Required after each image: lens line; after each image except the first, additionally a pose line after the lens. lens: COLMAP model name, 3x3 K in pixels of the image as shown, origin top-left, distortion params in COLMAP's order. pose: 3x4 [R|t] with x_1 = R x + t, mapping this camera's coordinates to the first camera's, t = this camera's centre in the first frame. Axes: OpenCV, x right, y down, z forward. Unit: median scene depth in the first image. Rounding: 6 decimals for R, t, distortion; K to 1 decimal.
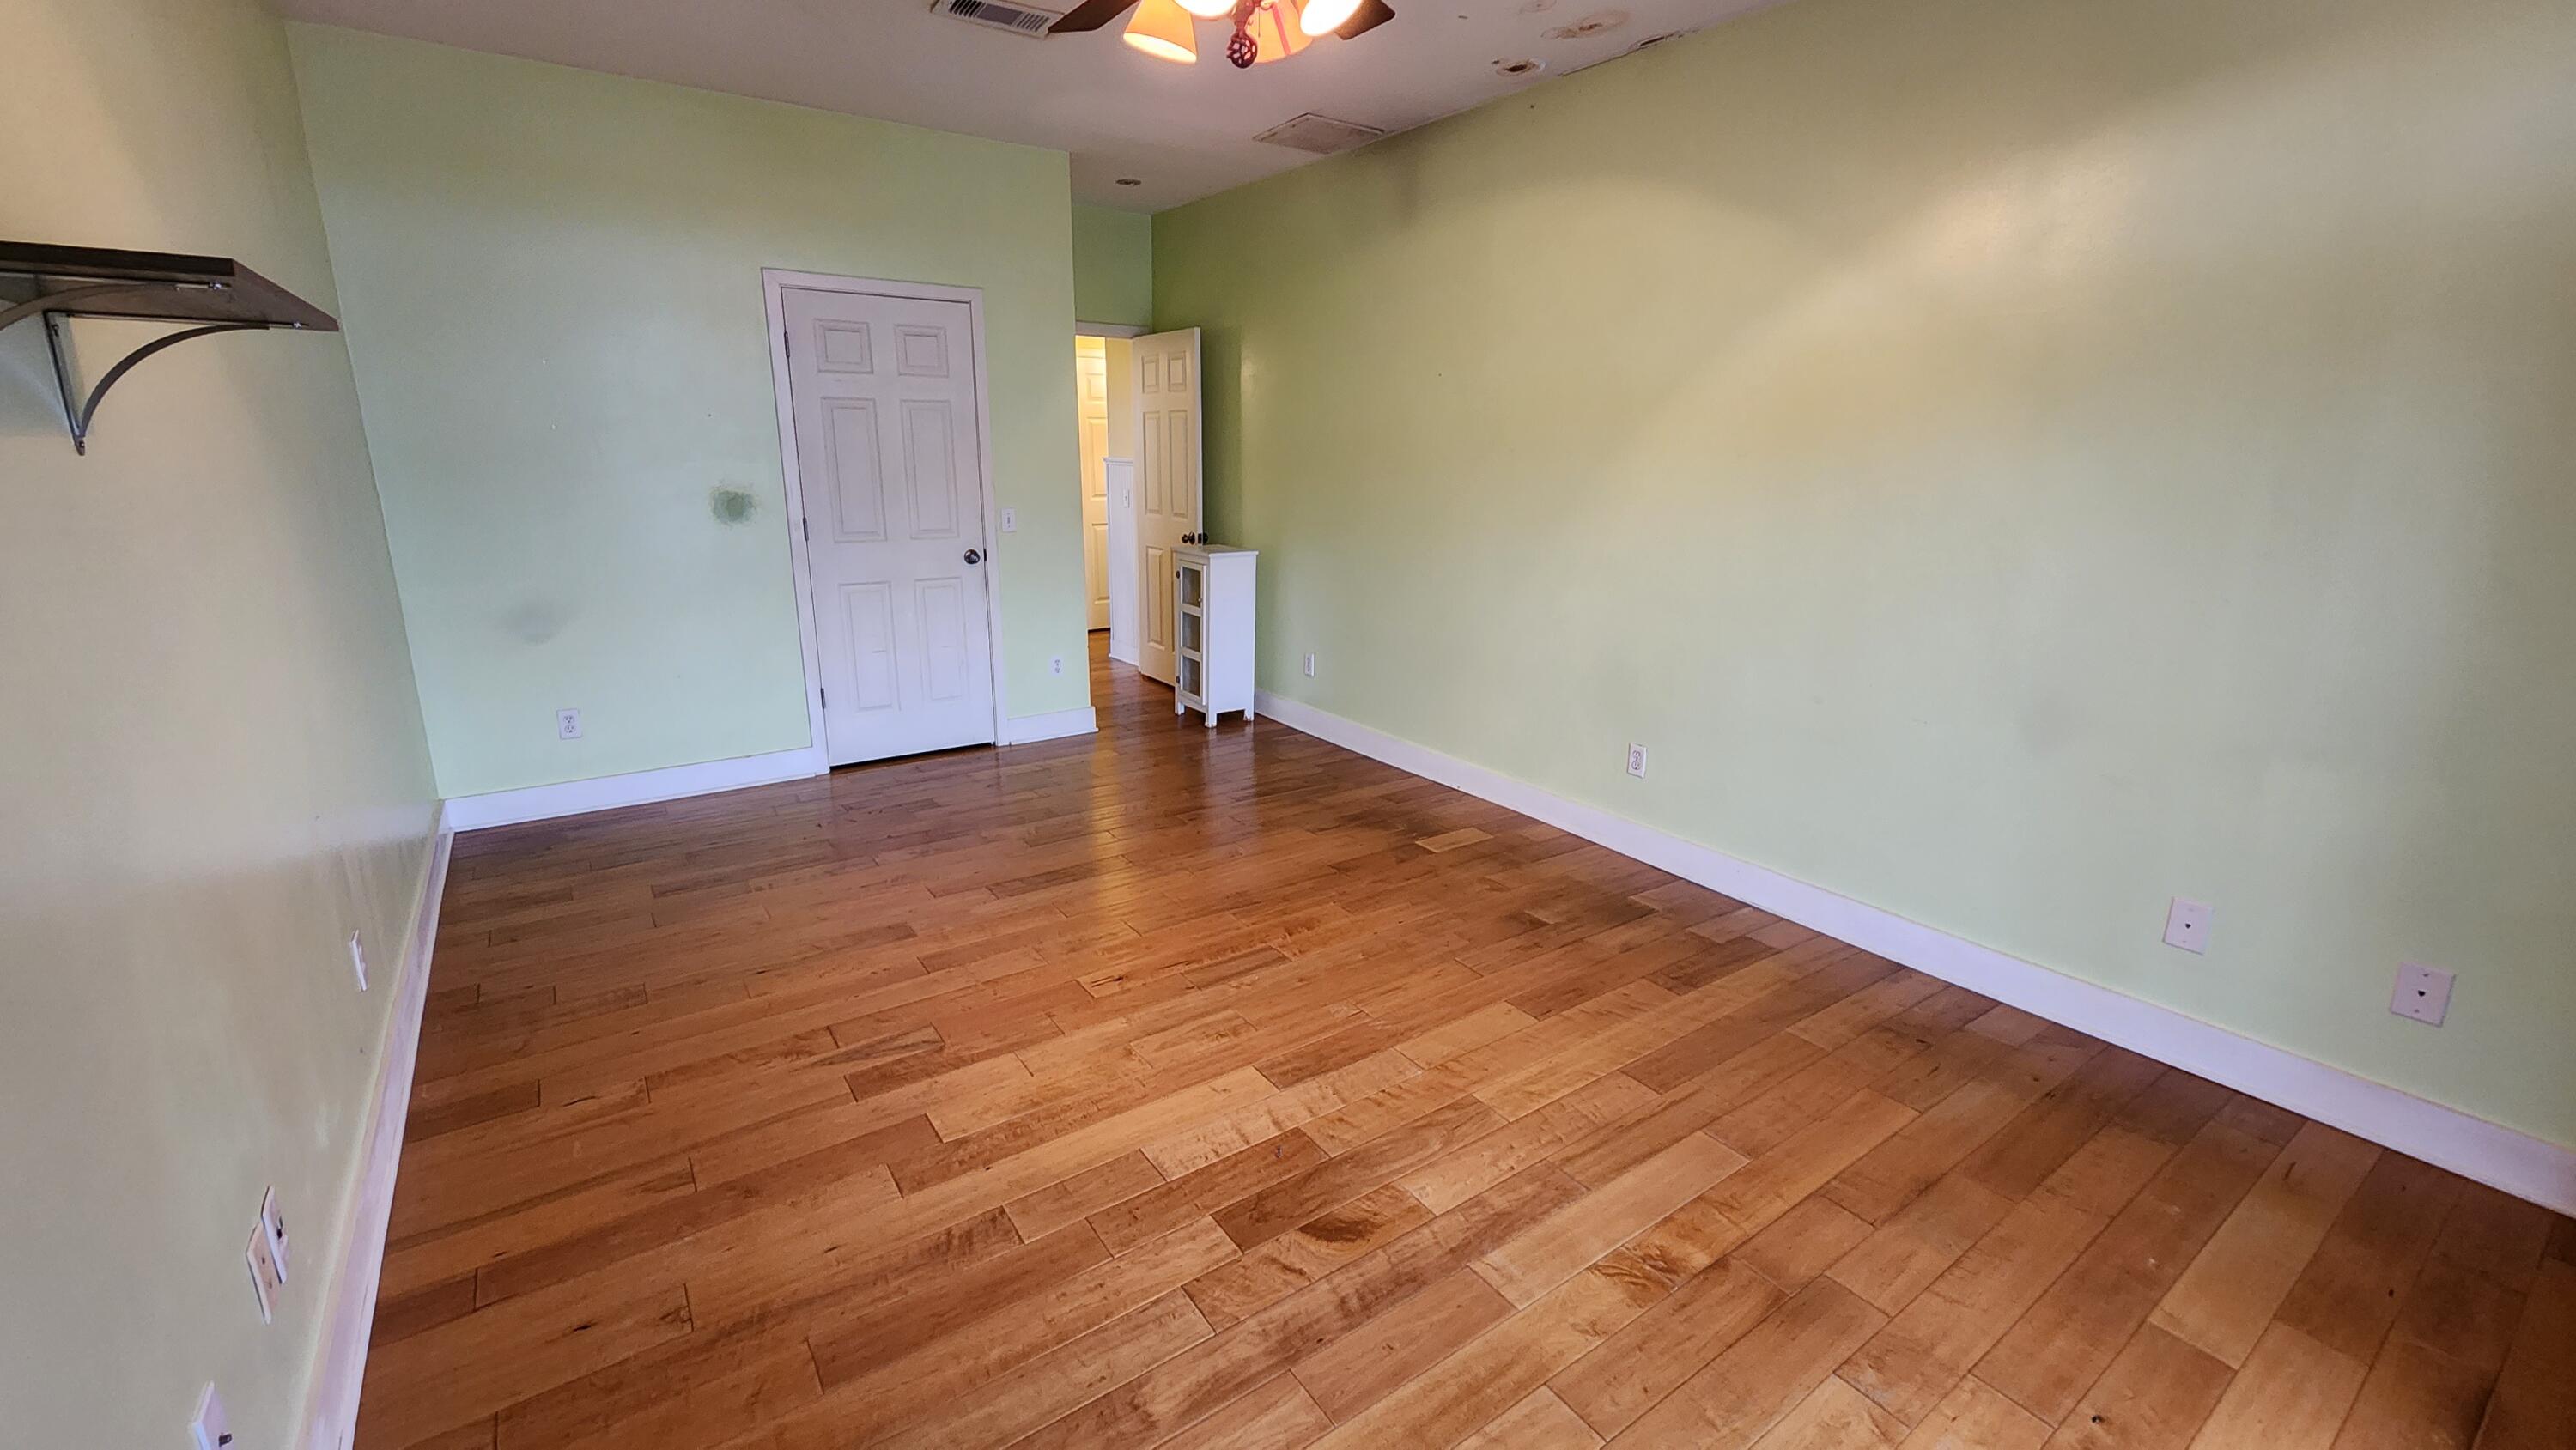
lens RADIAL K [[1062.8, 0, 1286.6], [0, 1062.8, 722.5], [0, 0, 1]] dist [-0.001116, -0.000352]
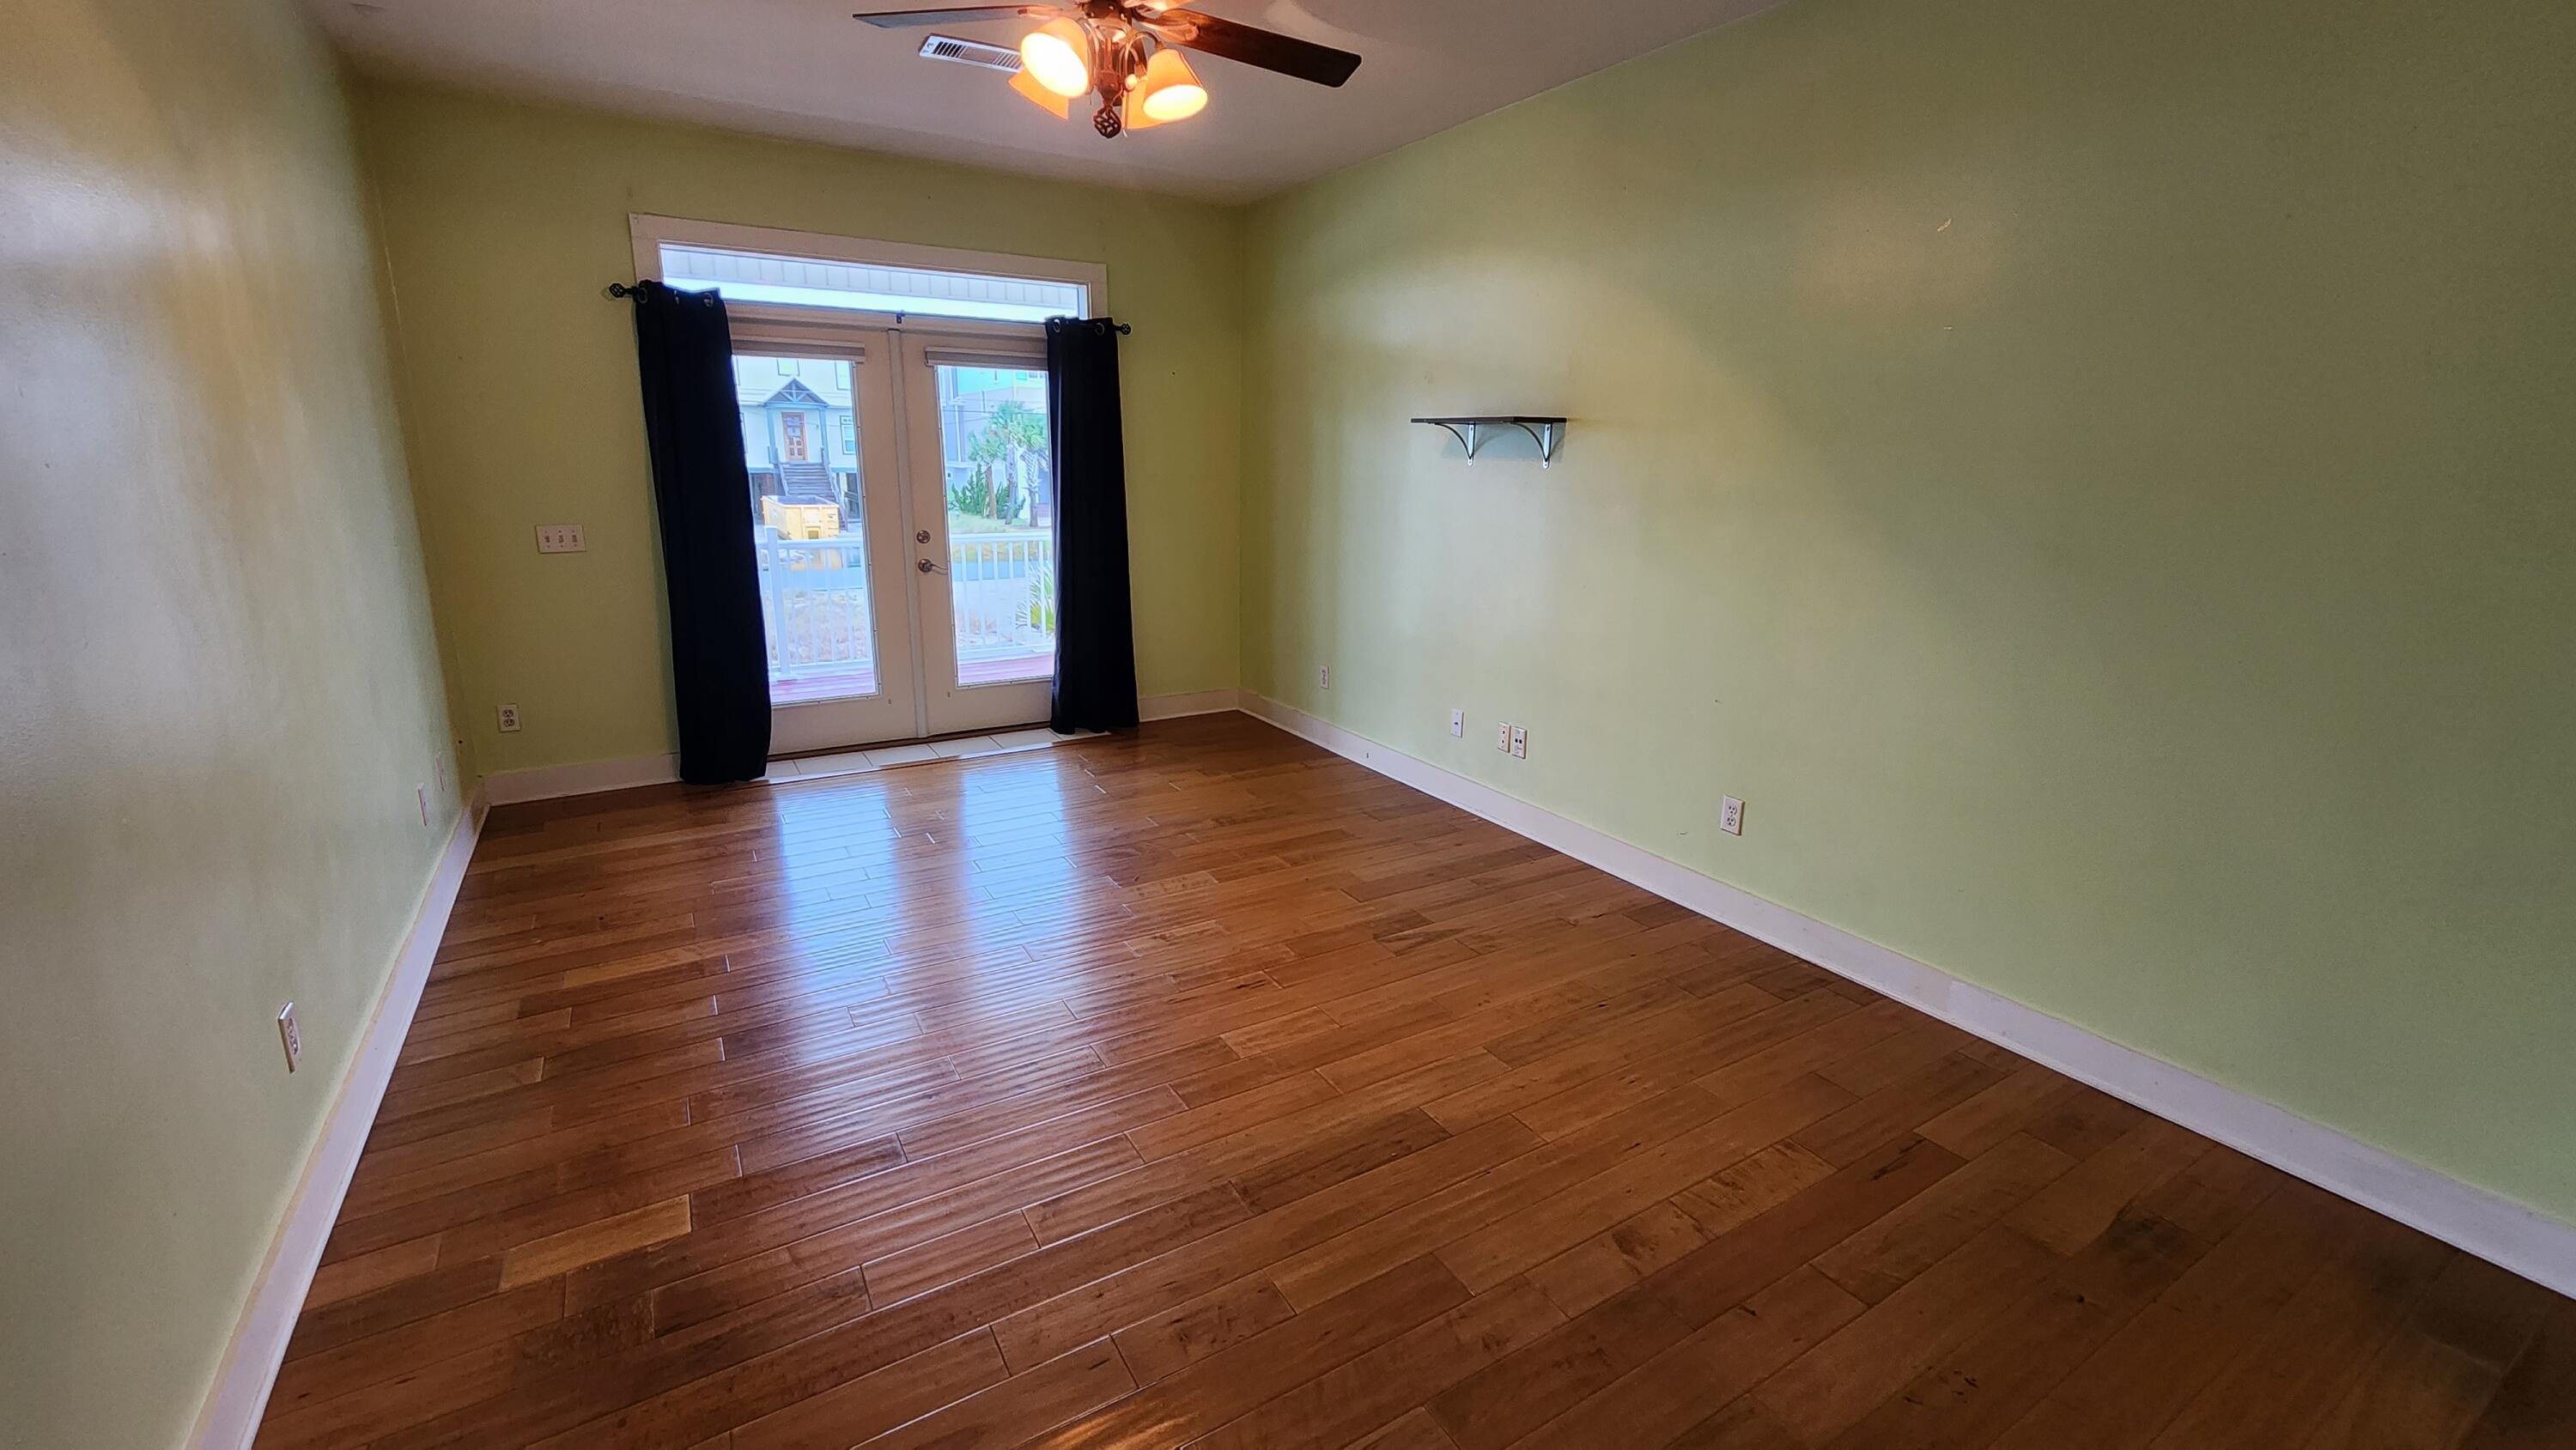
lens RADIAL K [[1062.8, 0, 1288.2], [0, 1062.8, 721.3], [0, 0, 1]] dist [-0.001116, -0.000352]
pose [[-0.997396, -0.037592, 0.061549, -0.250626], [-0.003671, 0.878768, 0.477235, -0.454402], [-0.072028, 0.475767, -0.876617, 1.722890]]
